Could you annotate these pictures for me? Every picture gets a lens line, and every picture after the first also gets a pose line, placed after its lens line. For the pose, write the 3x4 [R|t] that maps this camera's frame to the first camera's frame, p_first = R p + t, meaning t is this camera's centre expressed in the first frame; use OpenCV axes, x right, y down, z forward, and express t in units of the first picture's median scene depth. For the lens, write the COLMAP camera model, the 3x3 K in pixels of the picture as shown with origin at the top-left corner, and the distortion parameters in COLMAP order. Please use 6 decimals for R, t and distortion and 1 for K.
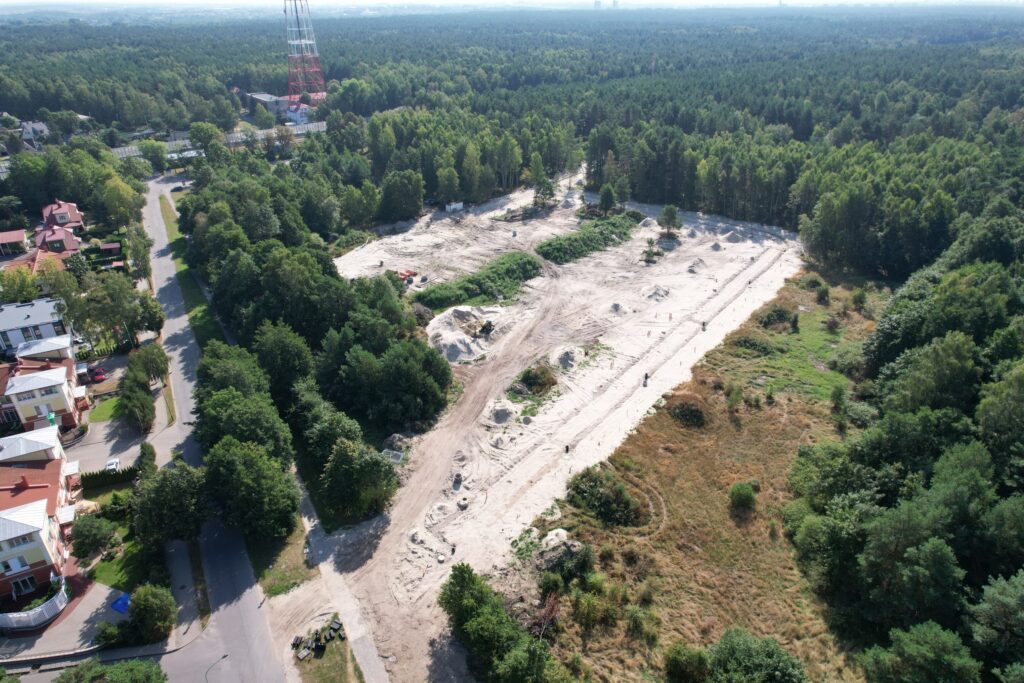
lens RADIAL K [[656.1, 0, 510.6], [0, 656.1, 341.8], [0, 0, 1]] dist [-0.000446, -0.000177]
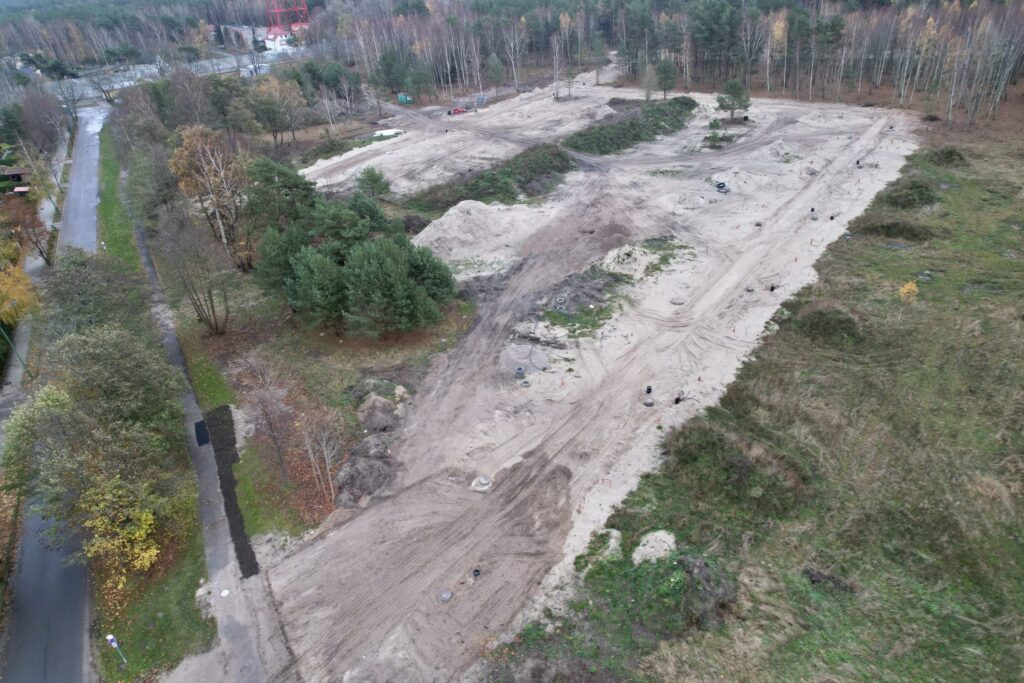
lens RADIAL K [[656.1, 0, 513.0], [0, 656.1, 341.8], [0, 0, 1]] dist [-0.000446, -0.000177]
pose [[0.998465, -0.048394, -0.026927, -0.016916], [0.049931, 0.996968, 0.059676, 0.061354], [0.023958, -0.060929, 0.997855, 0.313534]]
